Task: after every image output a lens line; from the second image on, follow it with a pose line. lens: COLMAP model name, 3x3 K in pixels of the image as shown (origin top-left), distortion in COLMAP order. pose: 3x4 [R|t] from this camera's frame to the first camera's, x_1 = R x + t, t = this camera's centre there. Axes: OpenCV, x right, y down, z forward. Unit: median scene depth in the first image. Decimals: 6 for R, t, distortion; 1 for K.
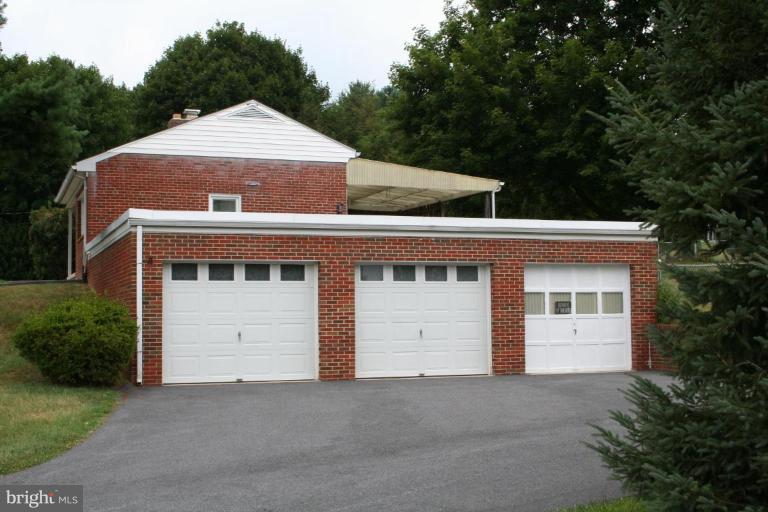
lens RADIAL K [[1042.7, 0, 385.0], [0, 1042.7, 272.4], [0, 0, 1]] dist [-0.028914, -0.035966]
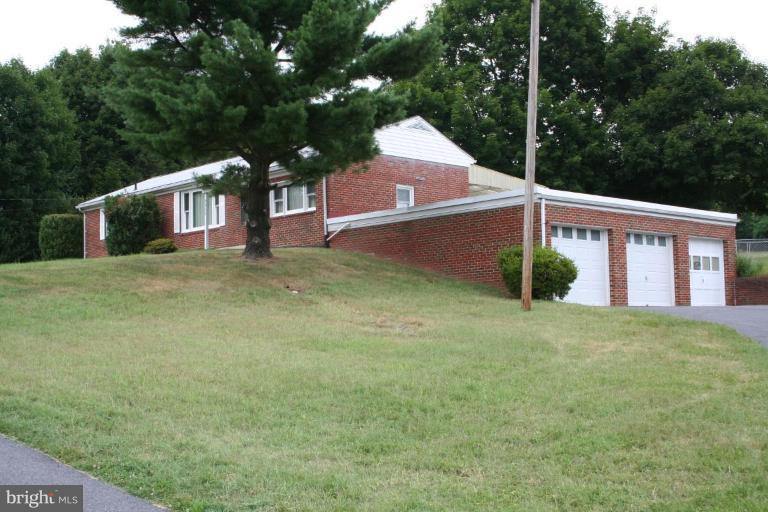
lens RADIAL K [[969.7, 0, 374.8], [0, 969.7, 255.0], [0, 0, 1]] dist [-0.066673, 0.026426]
pose [[0.925527, 0.021665, 0.378060, -0.911480], [-0.008748, 0.999319, -0.035851, 0.081312], [-0.378579, 0.029874, 0.925087, -0.175816]]
